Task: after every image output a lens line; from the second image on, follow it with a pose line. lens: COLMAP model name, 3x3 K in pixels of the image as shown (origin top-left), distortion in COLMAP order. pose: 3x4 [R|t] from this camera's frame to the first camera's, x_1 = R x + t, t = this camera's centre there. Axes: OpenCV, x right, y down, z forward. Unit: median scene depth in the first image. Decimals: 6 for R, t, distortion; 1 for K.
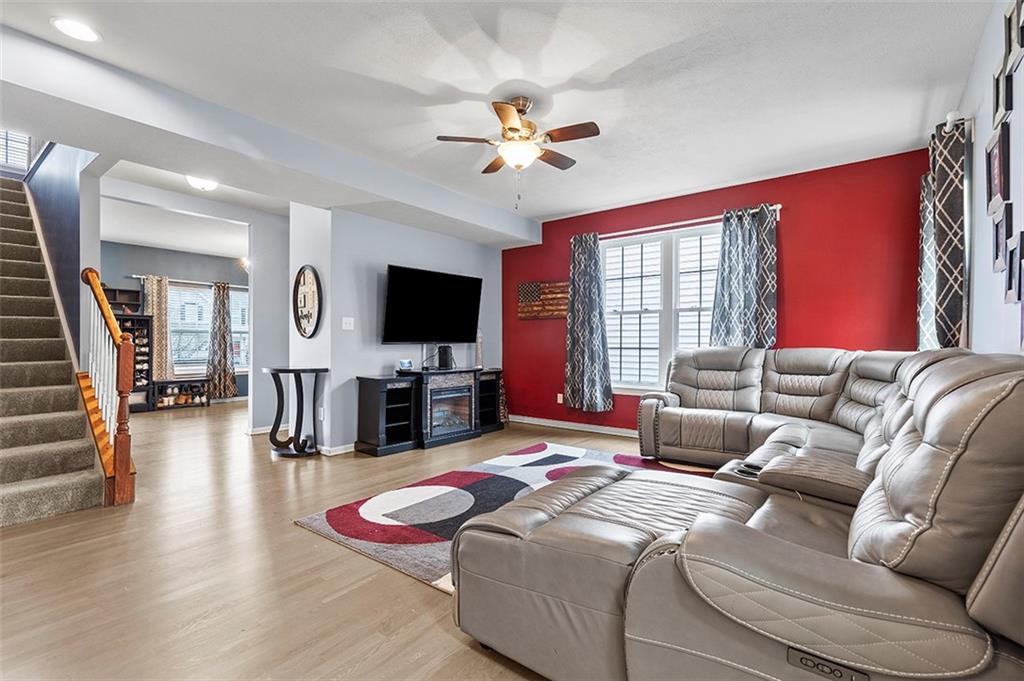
lens RADIAL K [[465.0, 0, 515.8], [0, 465.0, 345.8], [0, 0, 1]] dist [0.011132, -0.000257]
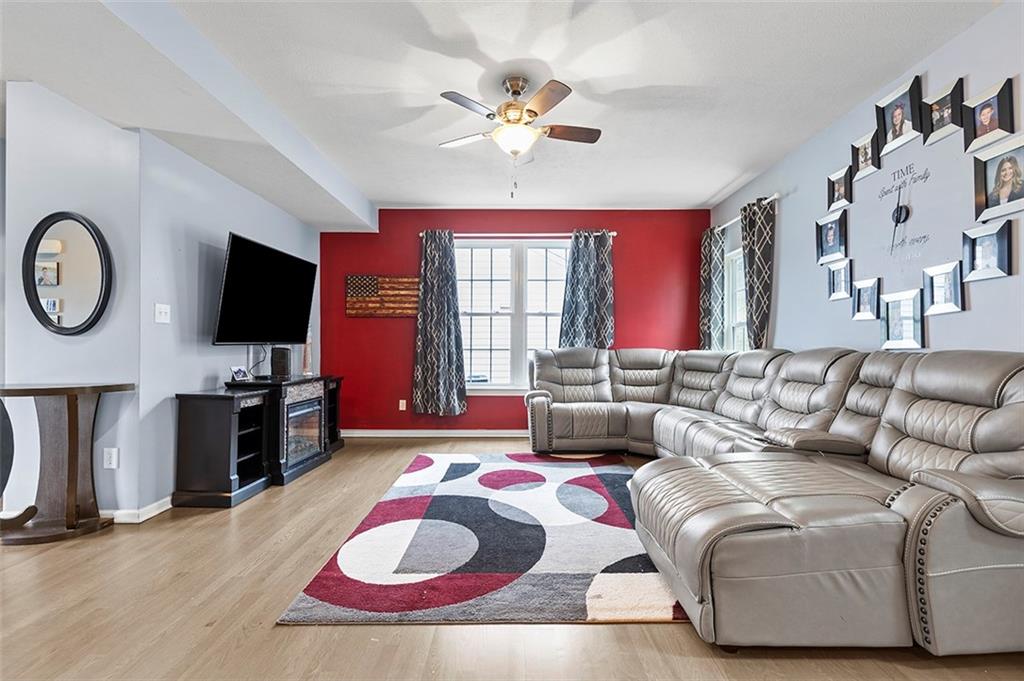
lens RADIAL K [[465.0, 0, 515.8], [0, 465.0, 345.8], [0, 0, 1]] dist [0.011132, -0.000257]
pose [[0.789381, 0.000680, 0.613903, -0.361273], [0.002824, 0.999985, -0.004739, 0.002231], [-0.613897, 0.005474, 0.789368, 0.175613]]
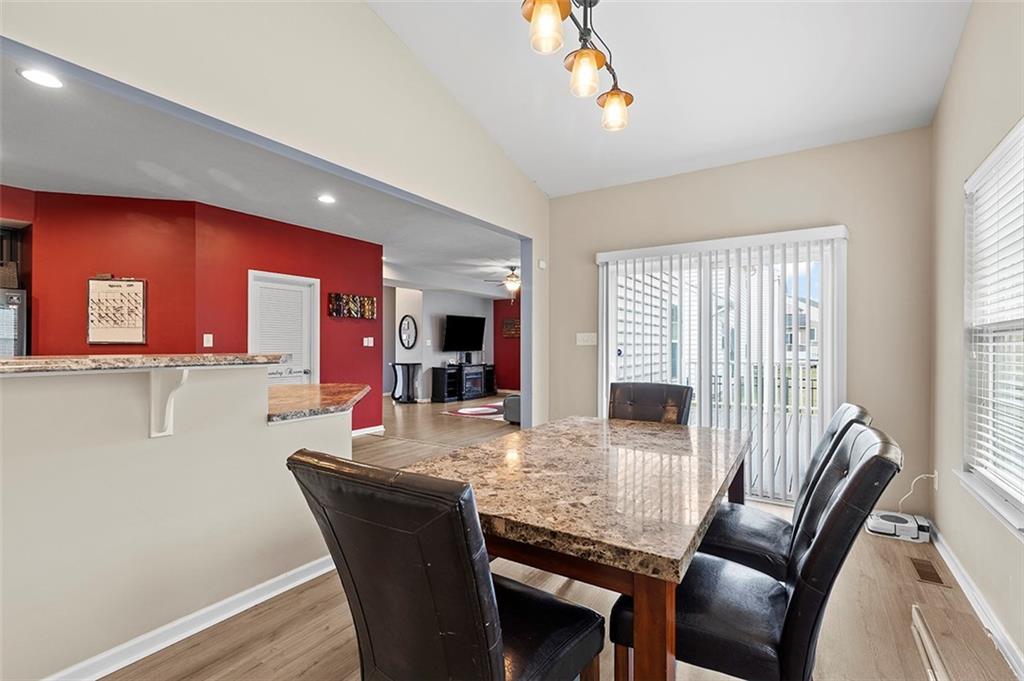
lens RADIAL K [[465.0, 0, 515.8], [0, 465.0, 345.8], [0, 0, 1]] dist [0.011132, -0.000257]
pose [[0.995398, 0.005073, 0.095688, -0.159694], [-0.004877, 0.999986, -0.002279, -0.028116], [-0.095698, 0.001802, 0.995409, -1.149969]]
